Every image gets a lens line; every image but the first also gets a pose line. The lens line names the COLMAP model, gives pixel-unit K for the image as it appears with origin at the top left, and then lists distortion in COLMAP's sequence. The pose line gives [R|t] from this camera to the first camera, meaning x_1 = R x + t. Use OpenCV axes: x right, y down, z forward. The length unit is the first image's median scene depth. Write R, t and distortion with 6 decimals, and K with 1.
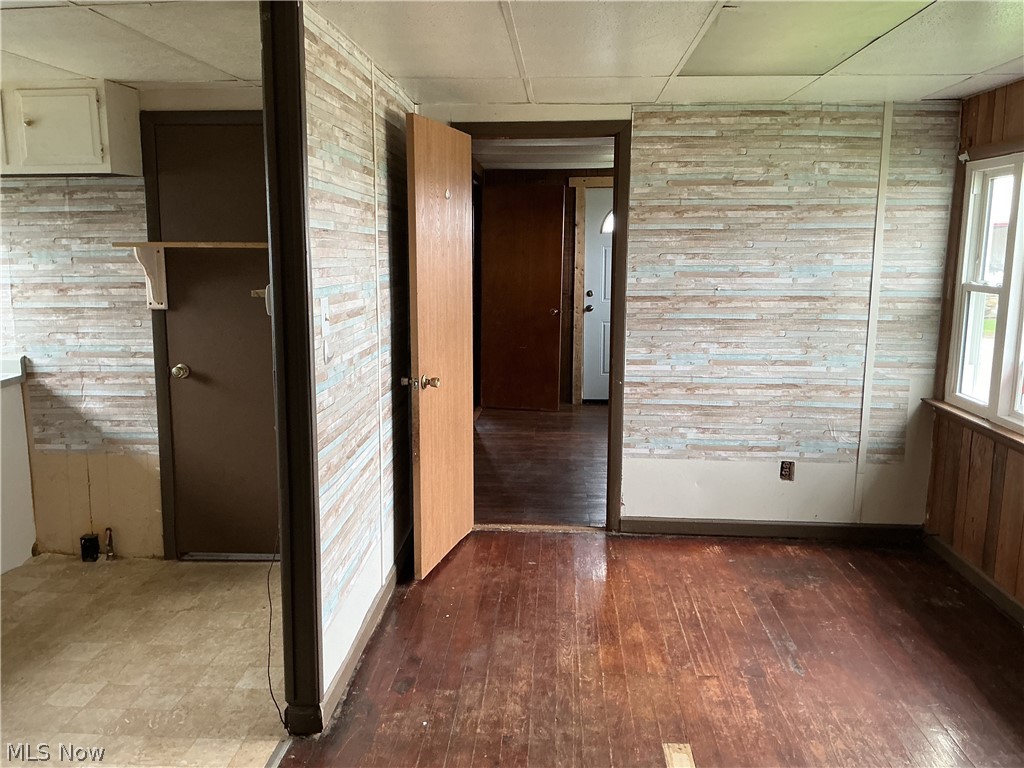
lens RADIAL K [[855.0, 0, 513.5], [0, 855.0, 386.4], [0, 0, 1]] dist [0.035536, -0.069437]
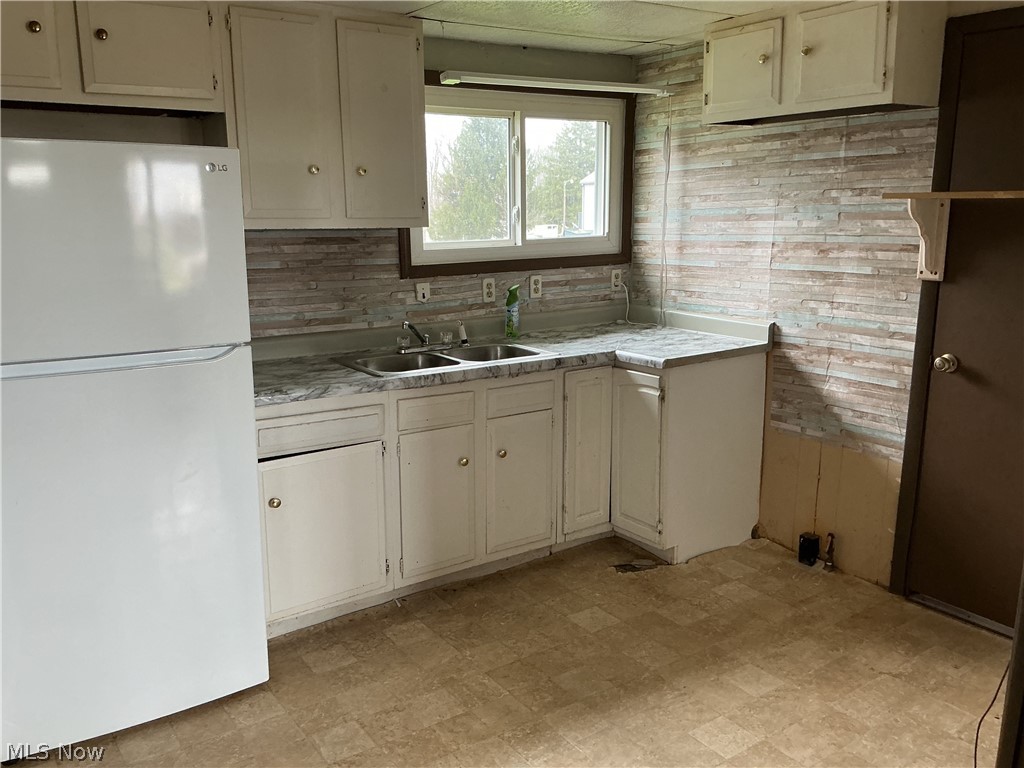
lens RADIAL K [[855.0, 0, 507.7], [0, 855.0, 383.4], [0, 0, 1]] dist [0.035536, -0.069437]
pose [[0.614739, 0.156166, -0.773116, -0.035774], [-0.123423, 0.987174, 0.101266, -0.029565], [0.779014, 0.033168, 0.626129, 0.222624]]
